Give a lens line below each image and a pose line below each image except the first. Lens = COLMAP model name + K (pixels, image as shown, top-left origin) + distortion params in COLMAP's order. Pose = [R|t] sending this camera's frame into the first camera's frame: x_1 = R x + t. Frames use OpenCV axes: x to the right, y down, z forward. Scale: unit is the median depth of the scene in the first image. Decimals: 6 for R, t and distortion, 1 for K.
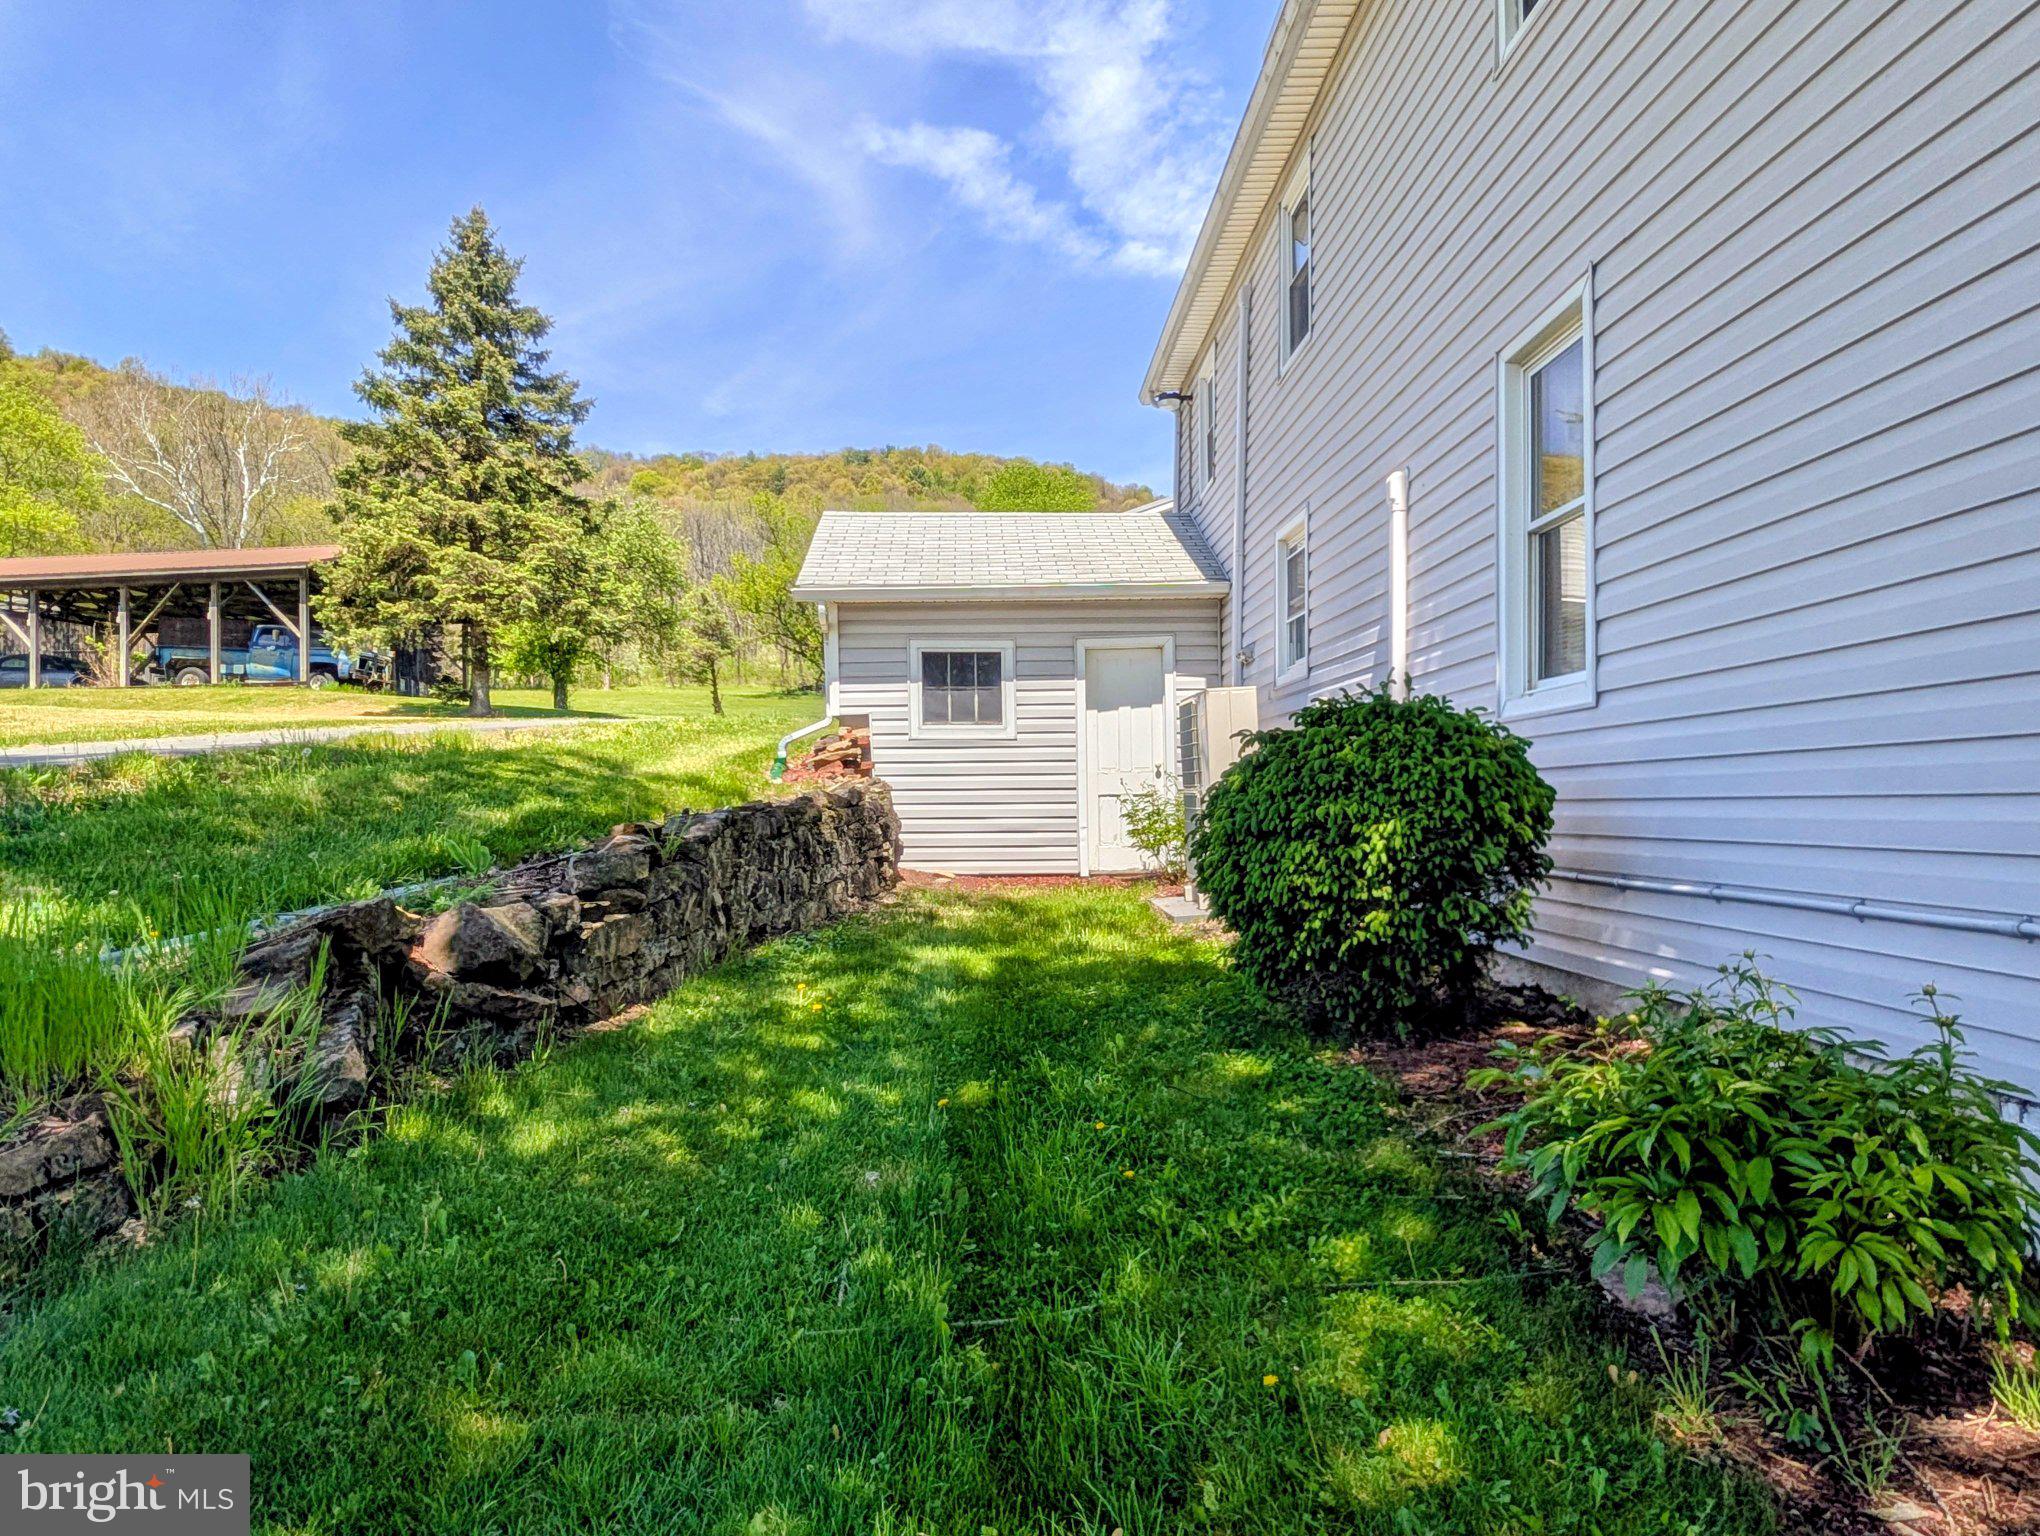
lens RADIAL K [[1258.2, 0, 1020.0], [0, 1258.2, 768.0], [0, 0, 1]] dist [0.004793, -0.000628]
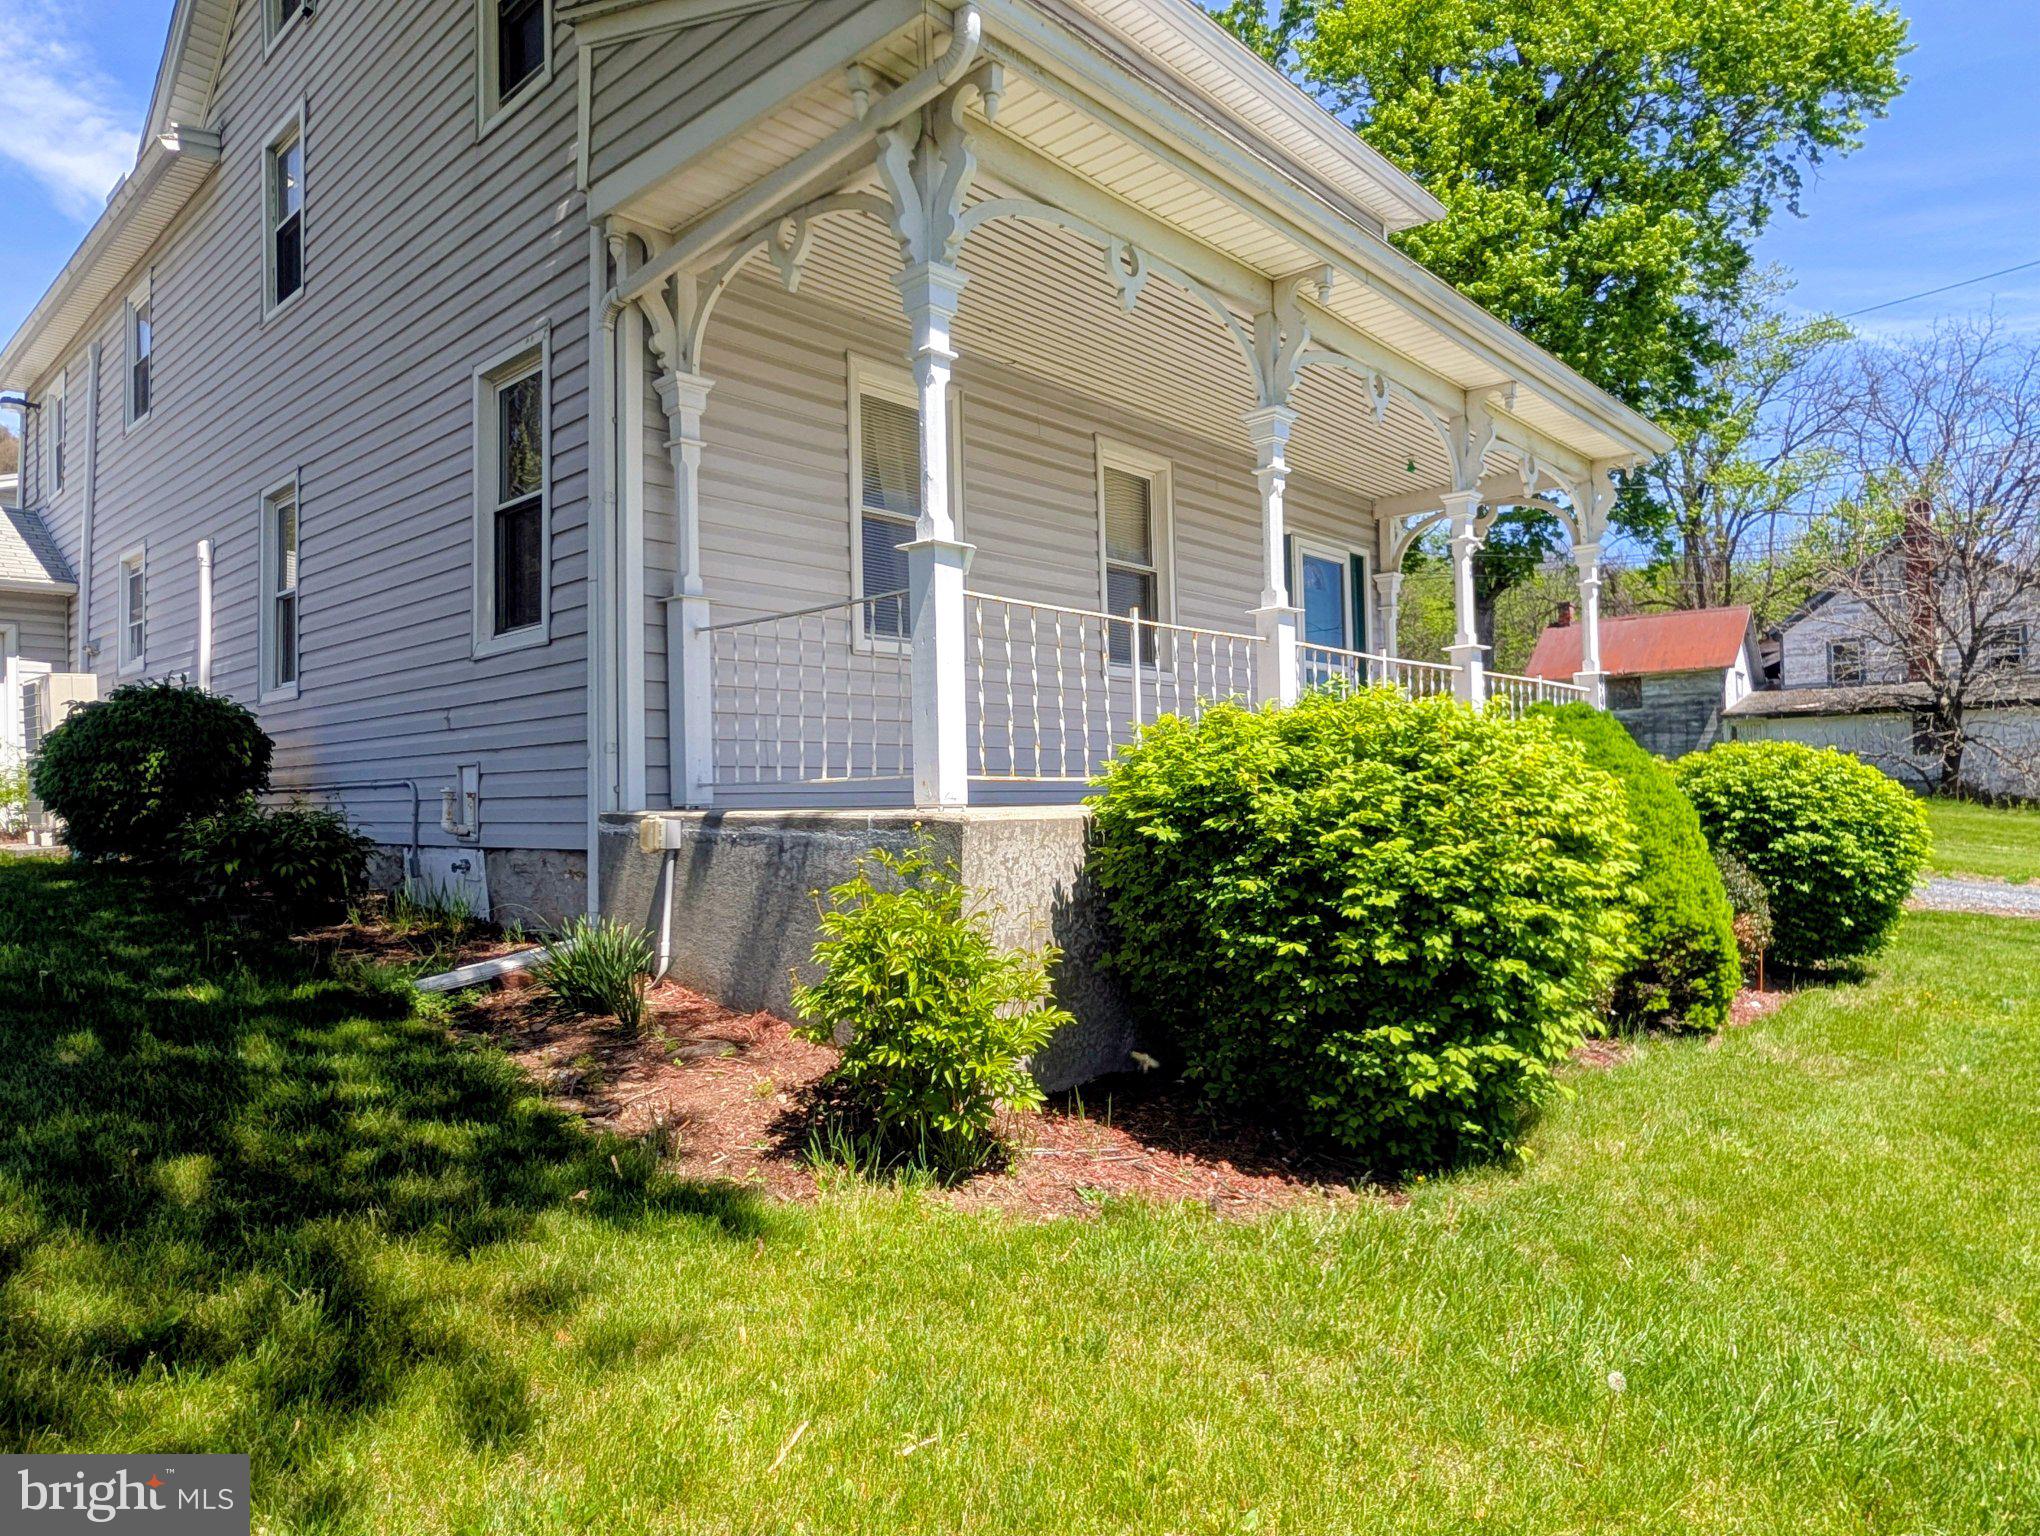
lens RADIAL K [[1258.2, 0, 1020.0], [0, 1258.2, 768.0], [0, 0, 1]] dist [0.004793, -0.000628]
pose [[0.699584, 0.008503, 0.714499, -0.072395], [-0.007153, 0.999962, -0.004896, 0.029949], [-0.714514, -0.001686, 0.699619, -0.564211]]
